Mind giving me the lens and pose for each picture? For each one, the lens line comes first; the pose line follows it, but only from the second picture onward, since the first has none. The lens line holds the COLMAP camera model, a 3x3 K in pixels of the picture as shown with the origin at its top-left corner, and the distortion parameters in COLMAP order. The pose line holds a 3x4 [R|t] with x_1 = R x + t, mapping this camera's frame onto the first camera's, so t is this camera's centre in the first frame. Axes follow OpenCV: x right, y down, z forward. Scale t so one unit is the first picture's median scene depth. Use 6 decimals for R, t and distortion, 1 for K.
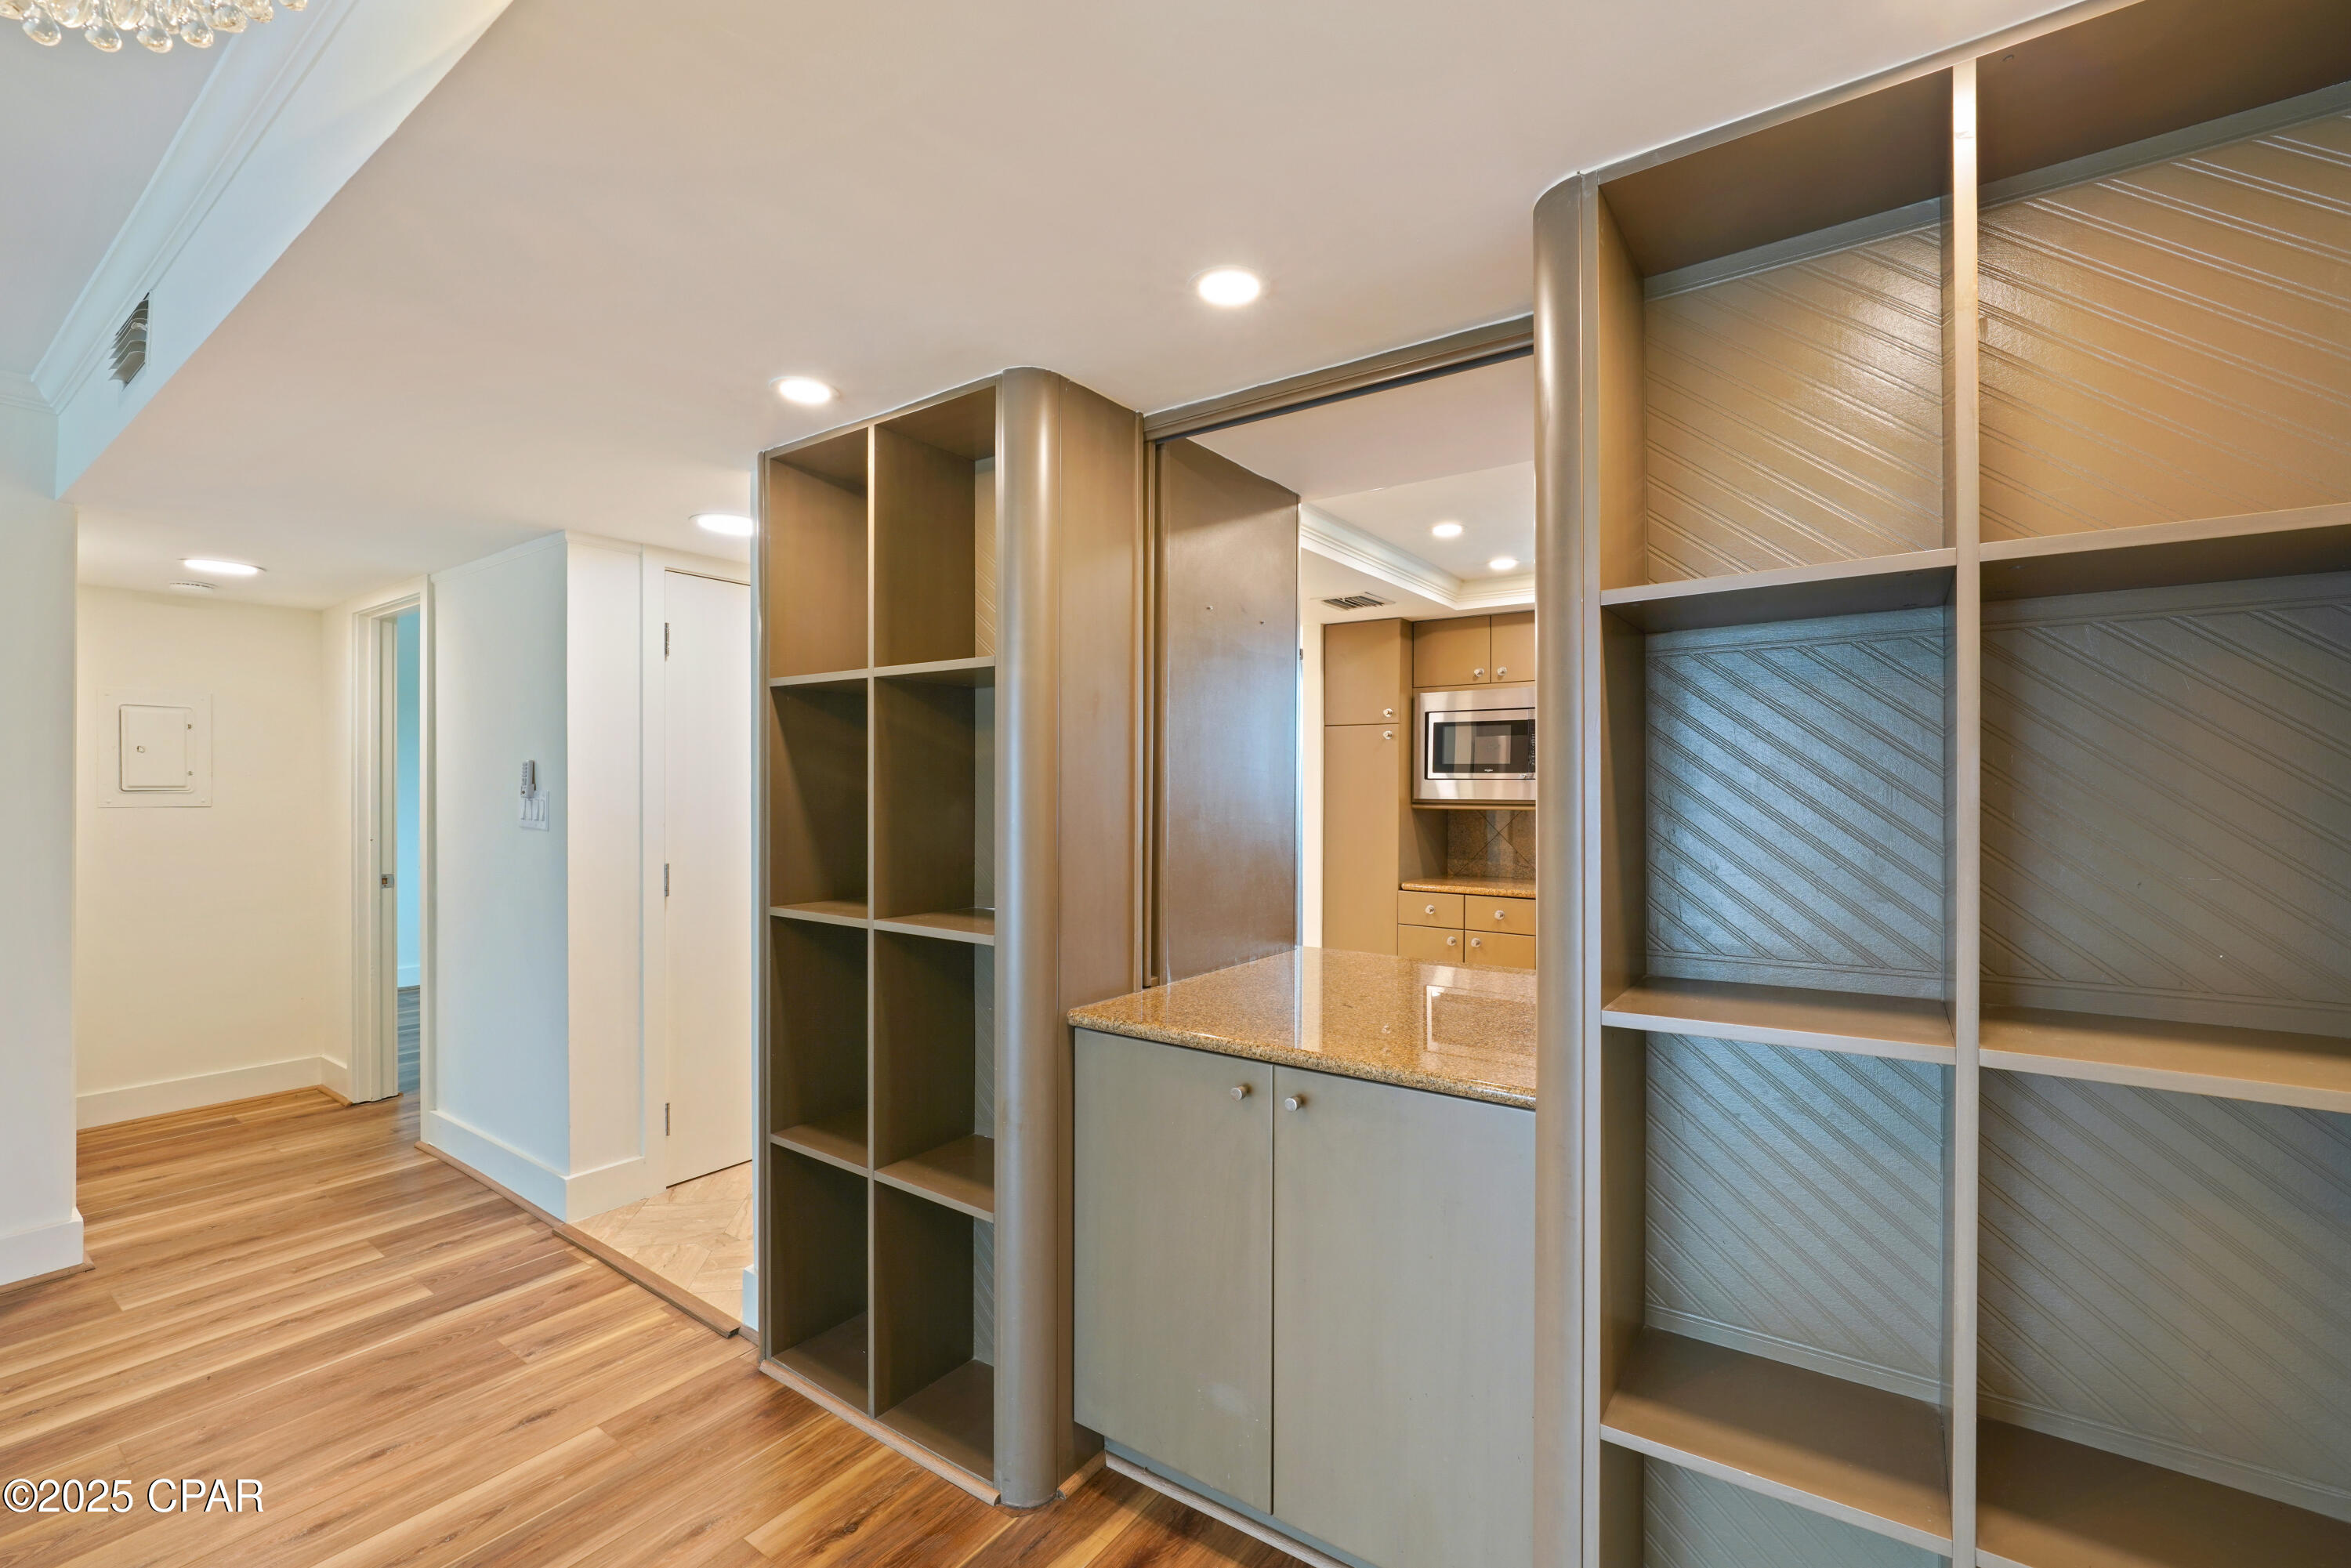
lens RADIAL K [[987.3, 0, 1181.3], [0, 987.3, 793.5], [0, 0, 1]] dist [-0.008047, 0.000812]
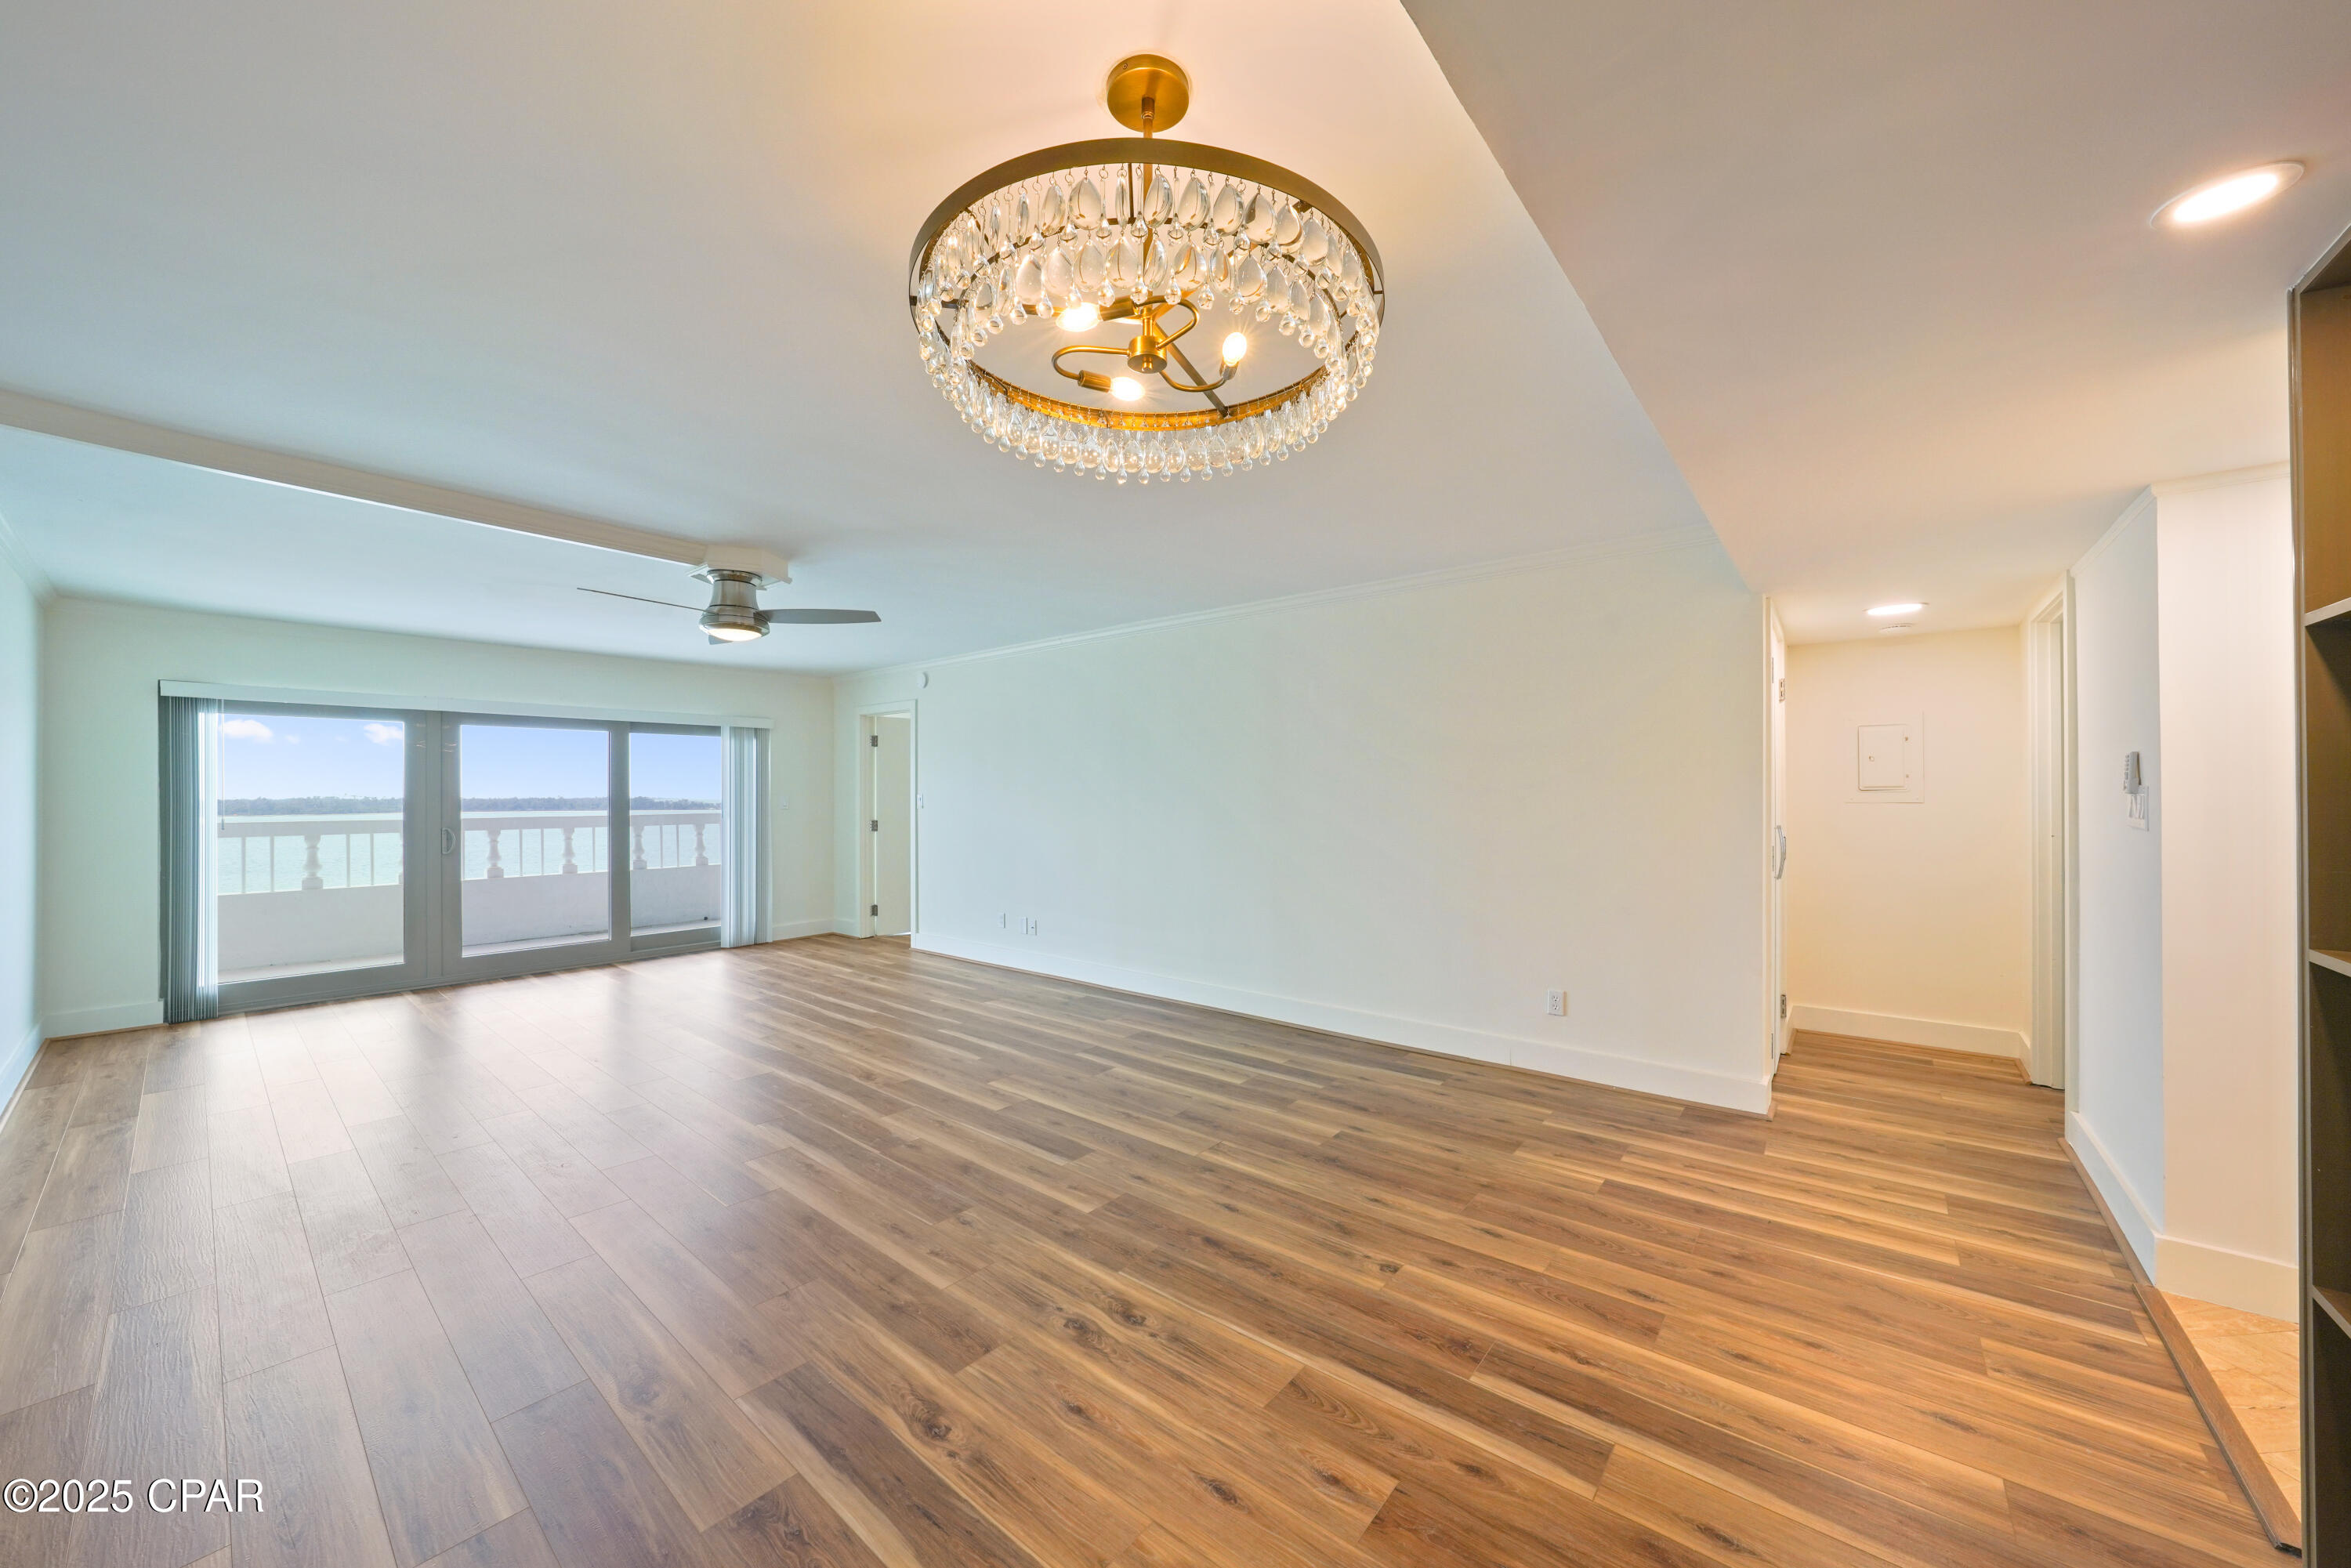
lens RADIAL K [[843.2, 0, 1195.3], [0, 843.2, 790.8], [0, 0, 1]] dist [-0.016198, 0.002333]
pose [[-0.067721, -0.007258, -0.997678, 0.169513], [-0.000160, 0.999974, -0.007264, 0.008308], [0.997704, -0.000332, -0.067721, 0.228417]]
